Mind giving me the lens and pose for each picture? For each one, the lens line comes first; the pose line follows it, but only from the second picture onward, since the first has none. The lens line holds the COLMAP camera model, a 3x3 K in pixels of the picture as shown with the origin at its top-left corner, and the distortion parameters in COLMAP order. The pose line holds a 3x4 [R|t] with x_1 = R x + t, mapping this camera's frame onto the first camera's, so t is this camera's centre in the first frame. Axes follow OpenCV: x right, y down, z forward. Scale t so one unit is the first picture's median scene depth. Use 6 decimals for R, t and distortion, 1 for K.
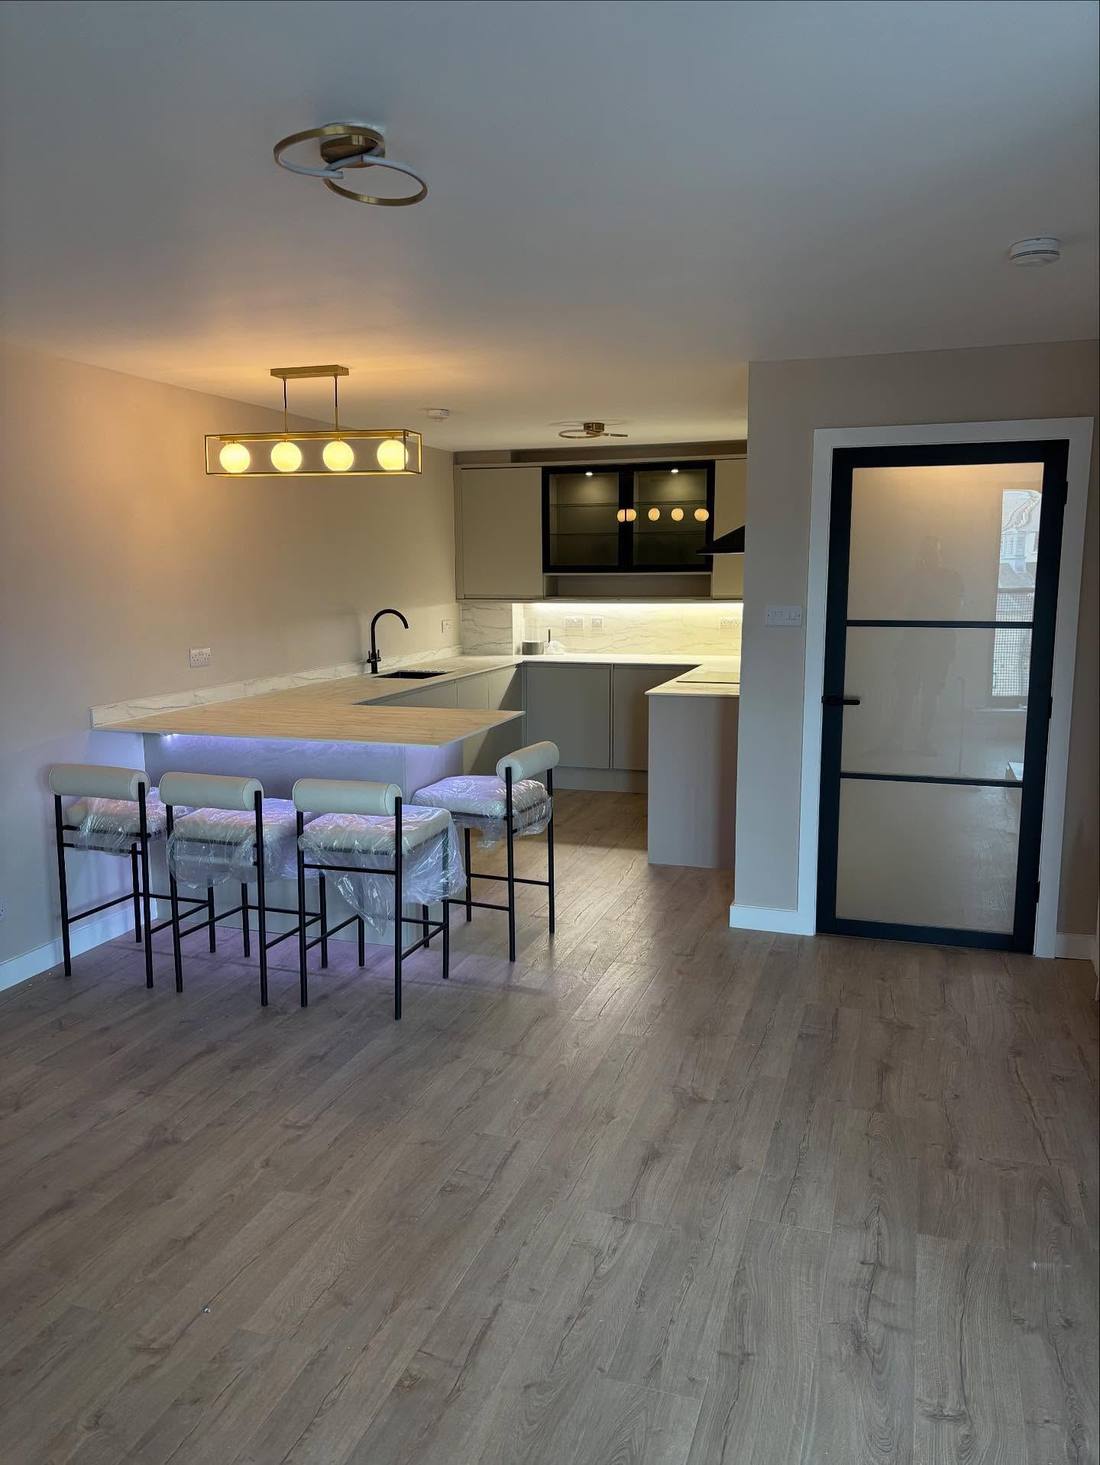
lens RADIAL K [[1130.3, 0, 550.0], [0, 1130.3, 732.5], [0, 0, 1]] dist [-0.008344, -0.003116]
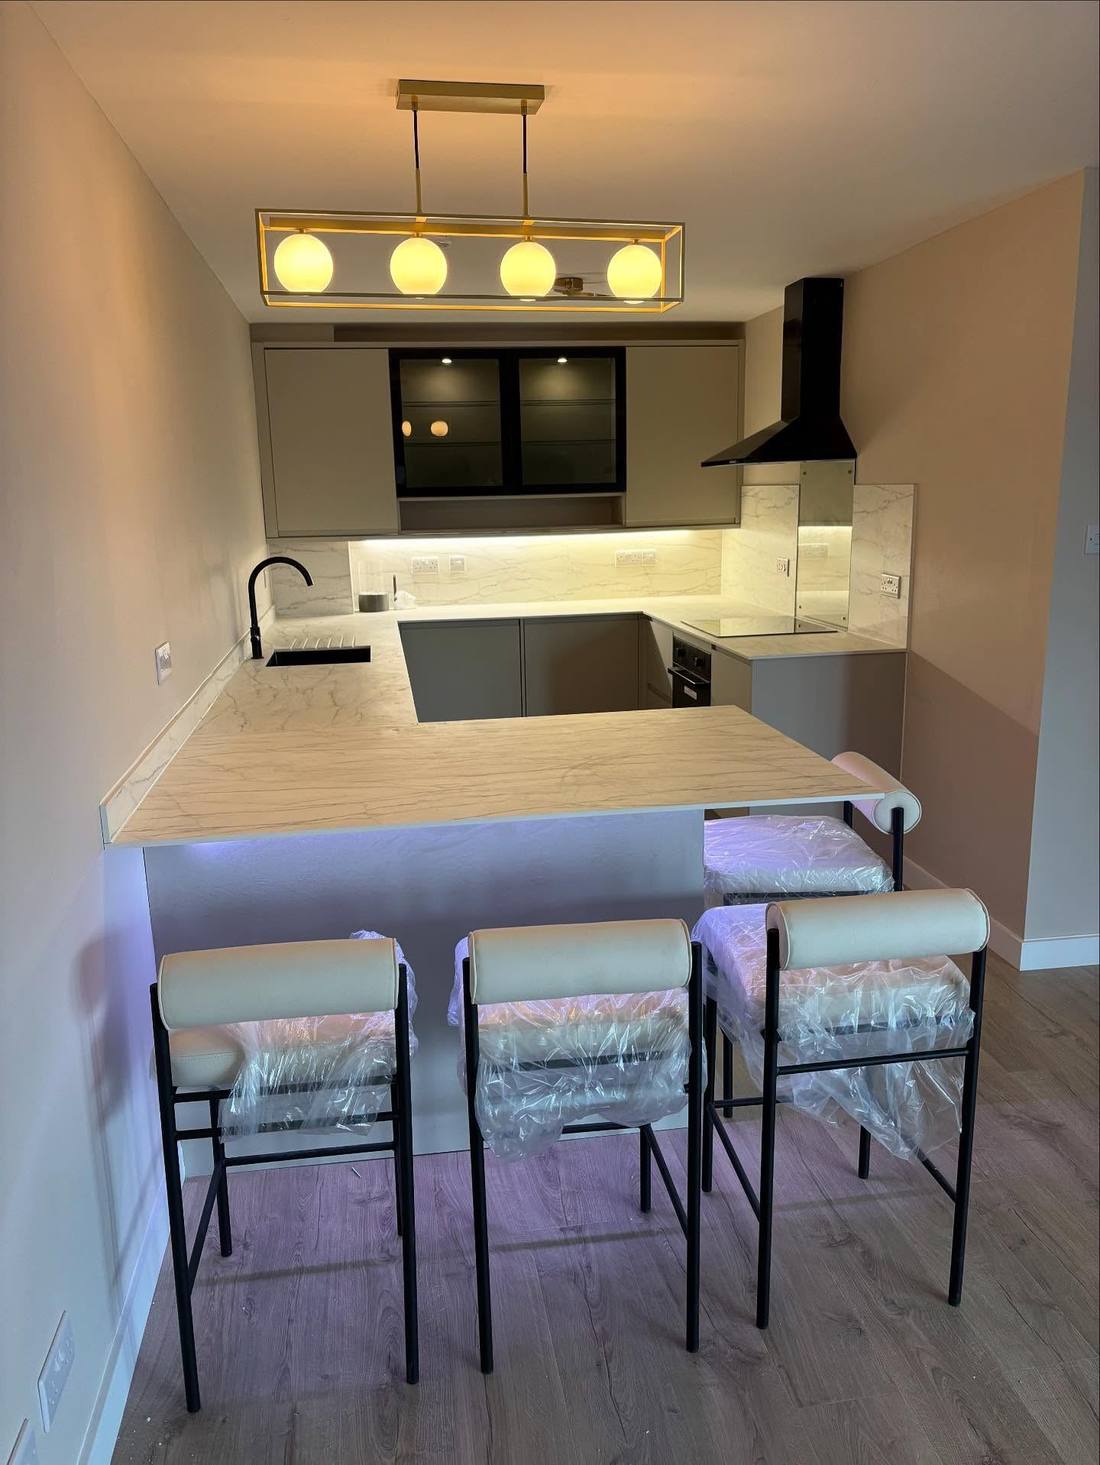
lens RADIAL K [[1149.9, 0, 550.0], [0, 1149.9, 732.5], [0, 0, 1]] dist [-0.047470, 0.176765]
pose [[0.891811, -0.107705, 0.439400, -0.260960], [0.082932, 0.993710, 0.075256, -0.039885], [-0.444741, -0.030673, 0.895134, 0.297717]]
